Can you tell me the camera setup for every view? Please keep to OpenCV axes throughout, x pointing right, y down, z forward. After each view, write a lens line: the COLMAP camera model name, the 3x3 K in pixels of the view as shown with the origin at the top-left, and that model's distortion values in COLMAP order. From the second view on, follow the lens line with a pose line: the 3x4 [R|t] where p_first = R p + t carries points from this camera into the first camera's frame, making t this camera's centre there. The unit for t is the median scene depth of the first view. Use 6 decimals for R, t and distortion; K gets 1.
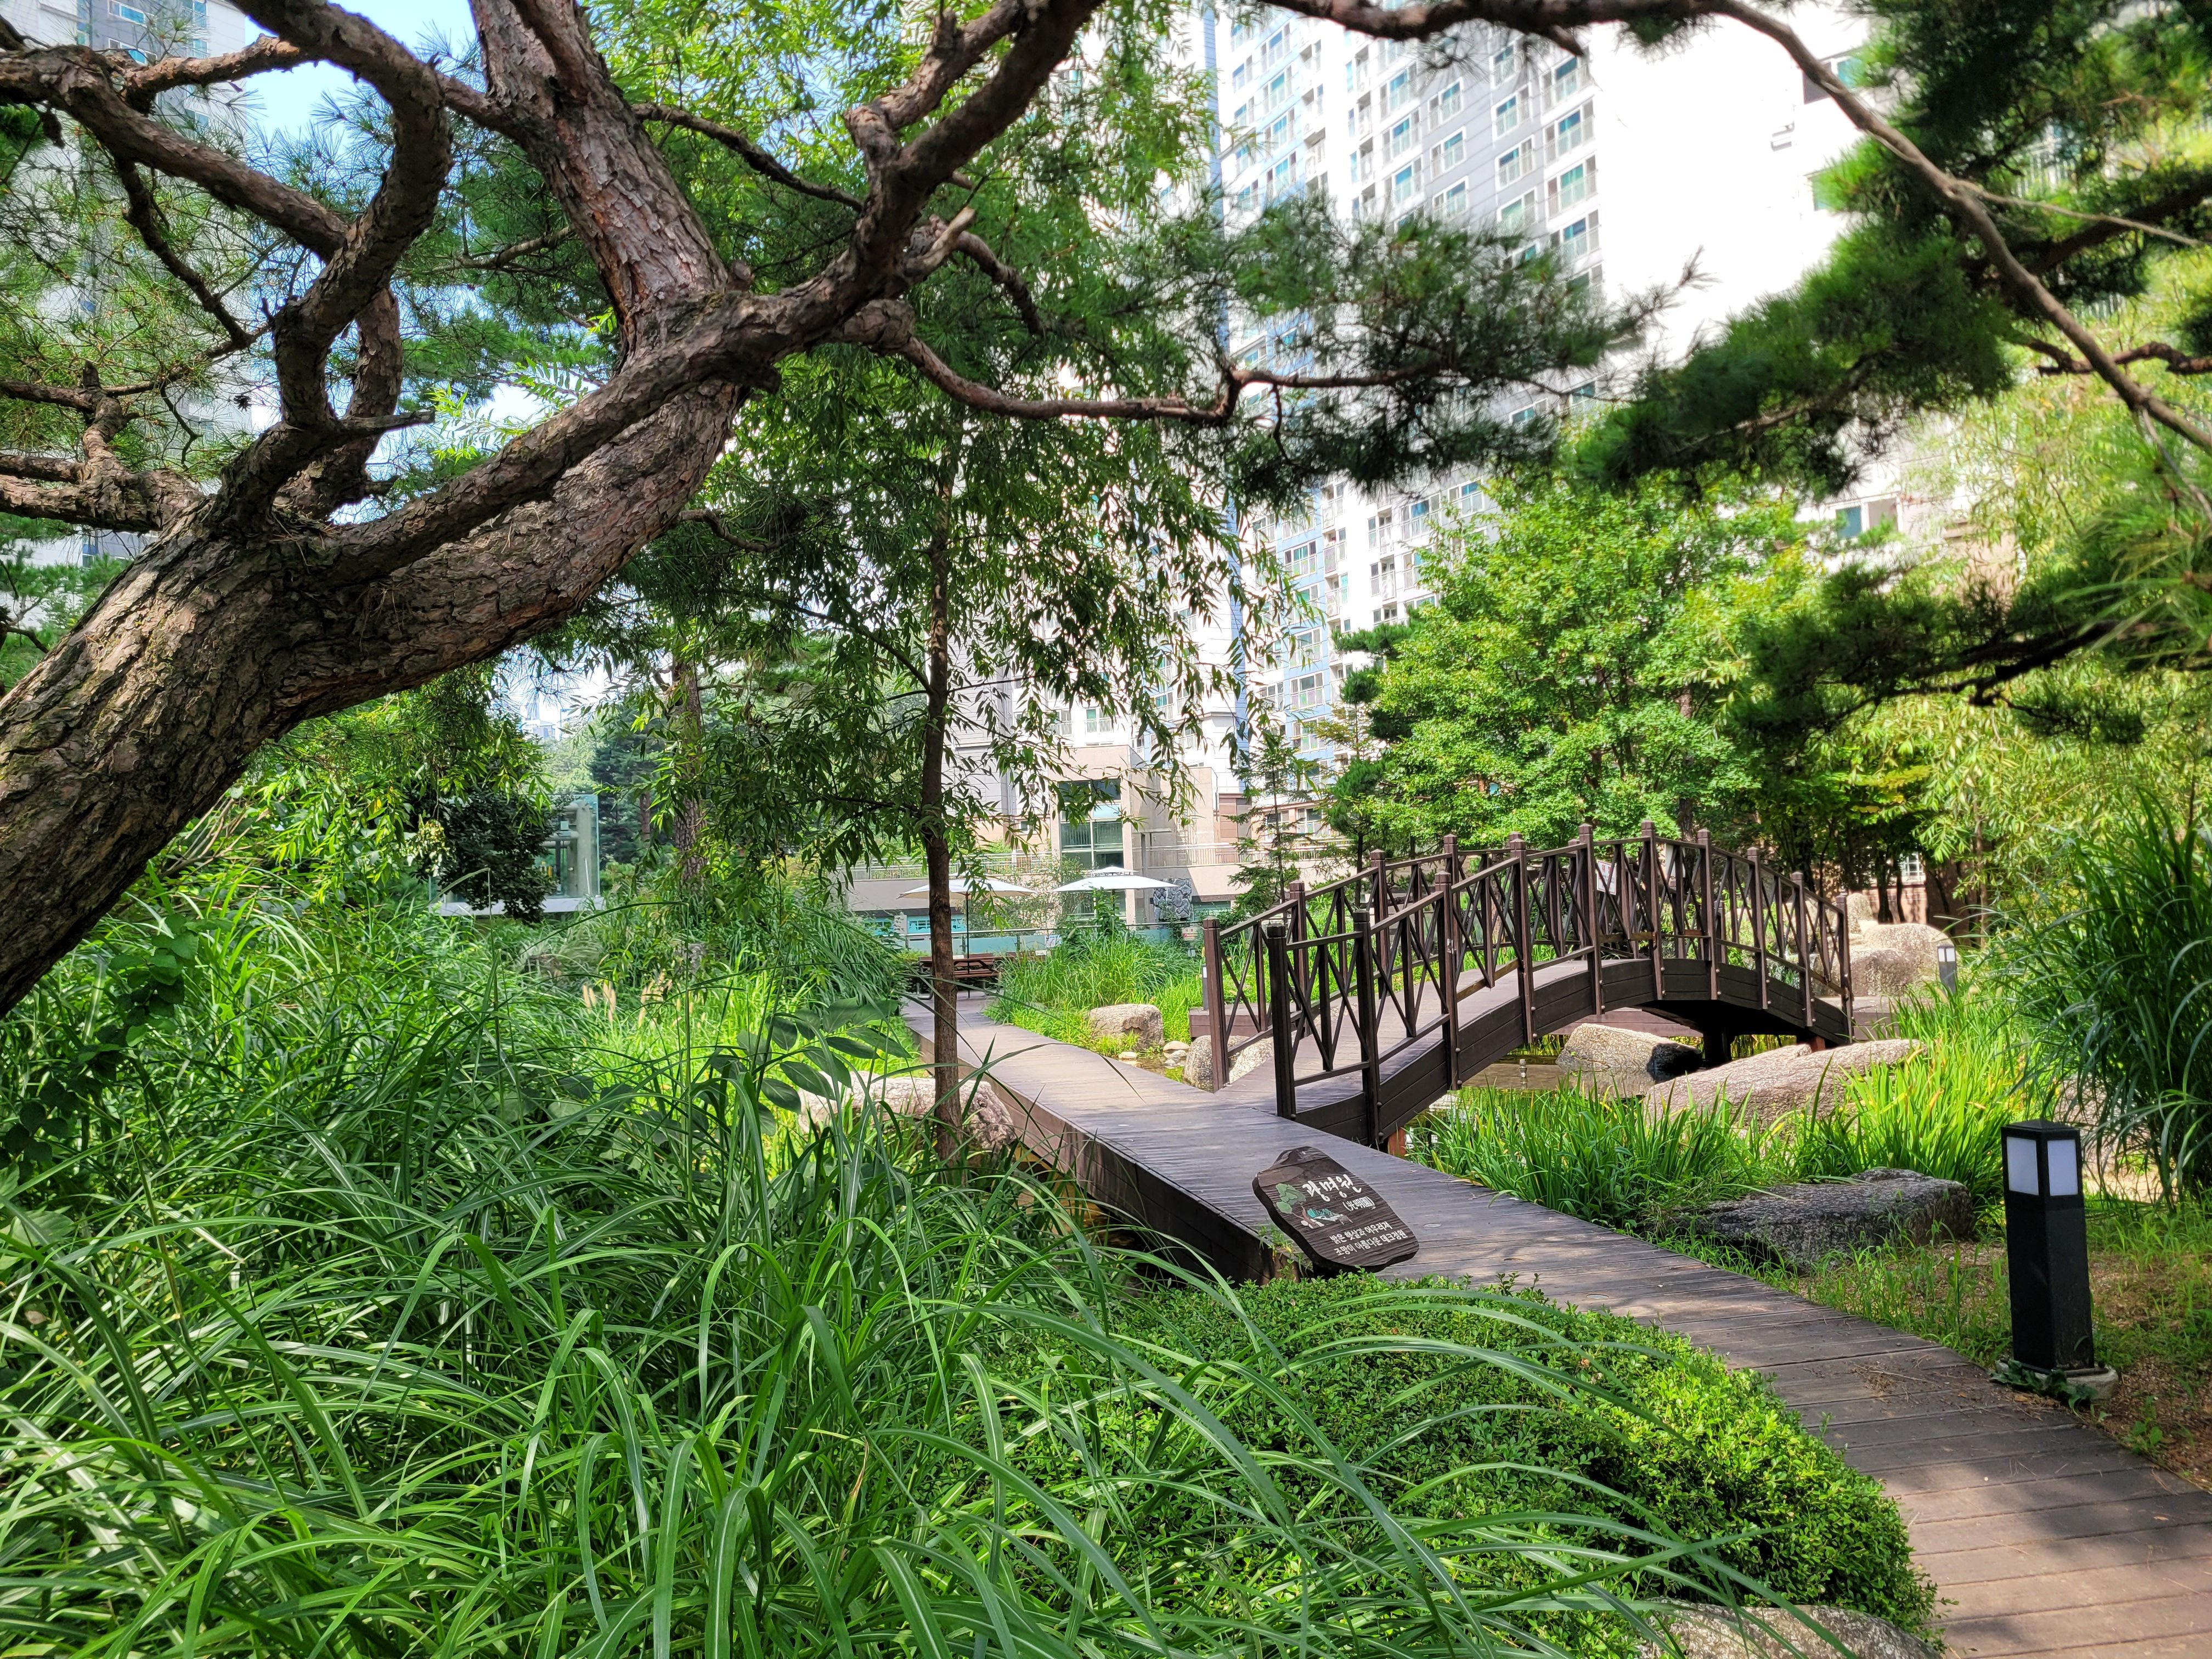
lens RADIAL K [[1653.8, 0, 1100.8], [0, 1653.8, 806.4], [0, 0, 1]] dist [0.056946, -0.045401]
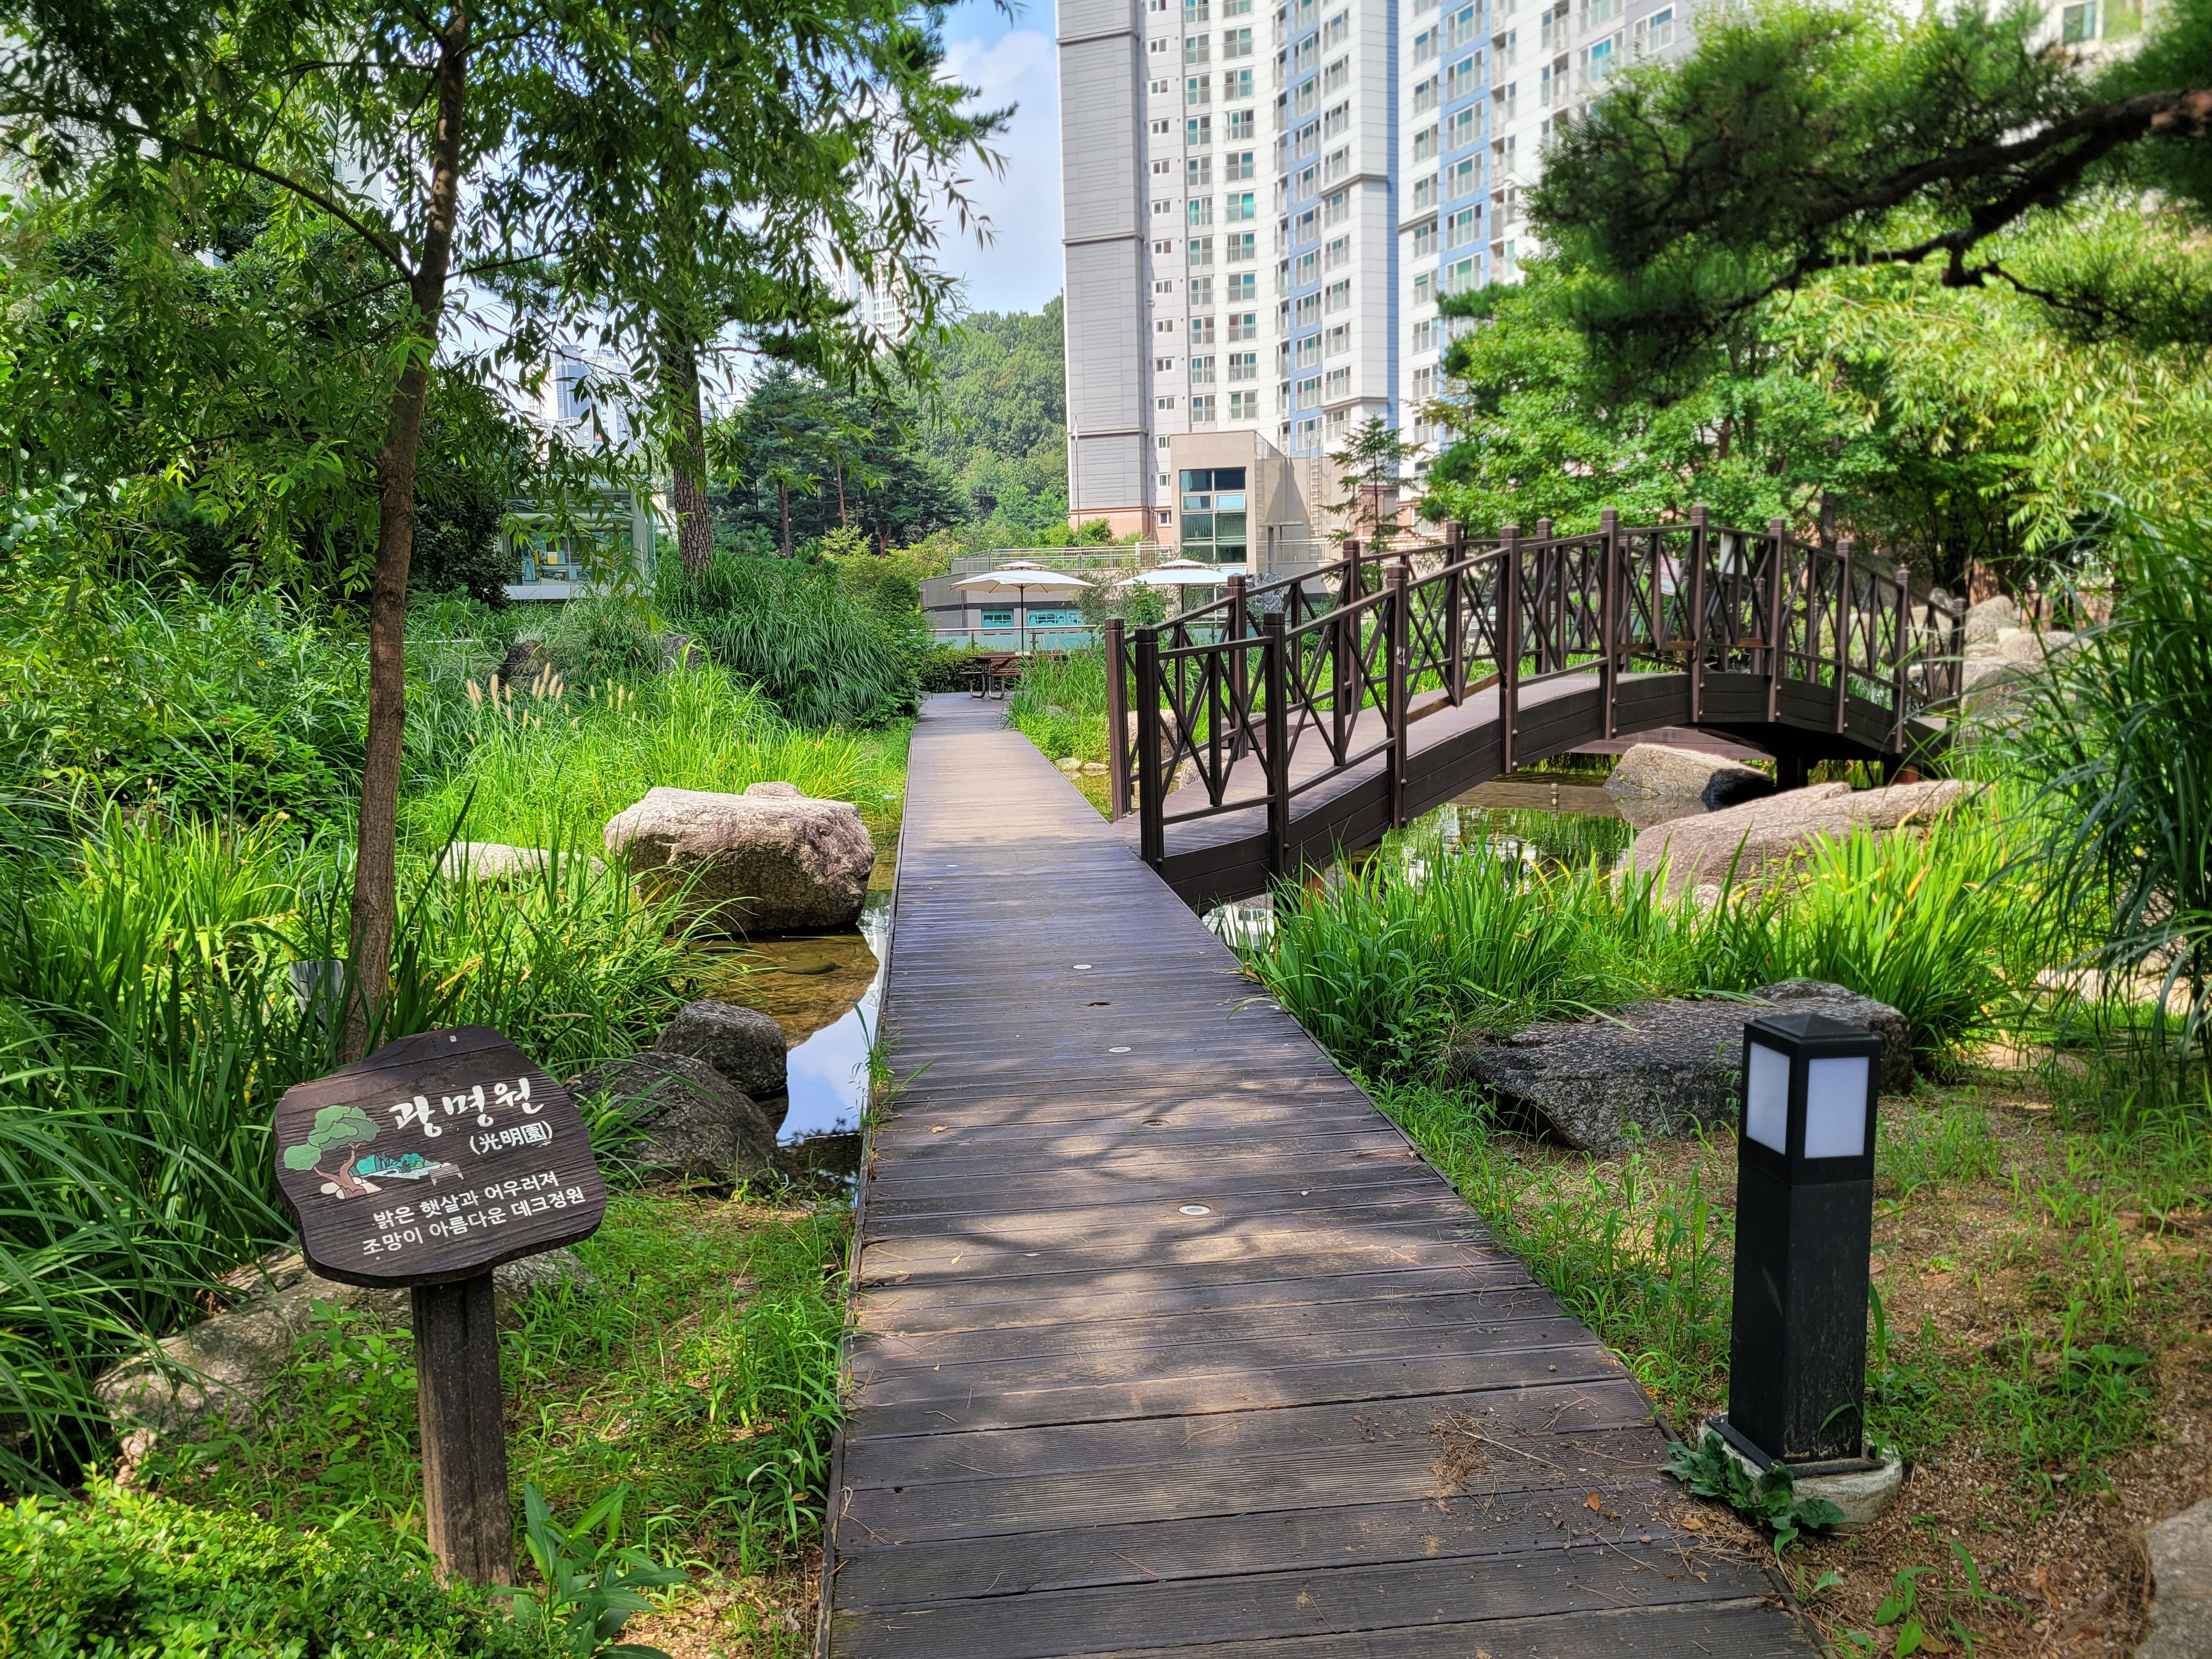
lens RADIAL K [[1653.8, 0, 1100.8], [0, 1653.8, 806.4], [0, 0, 1]] dist [0.056946, -0.045401]
pose [[0.995358, 0.026424, -0.092544, 0.072251], [-0.009109, 0.983120, 0.182737, 0.004588], [0.095811, -0.181045, 0.978797, 0.088267]]
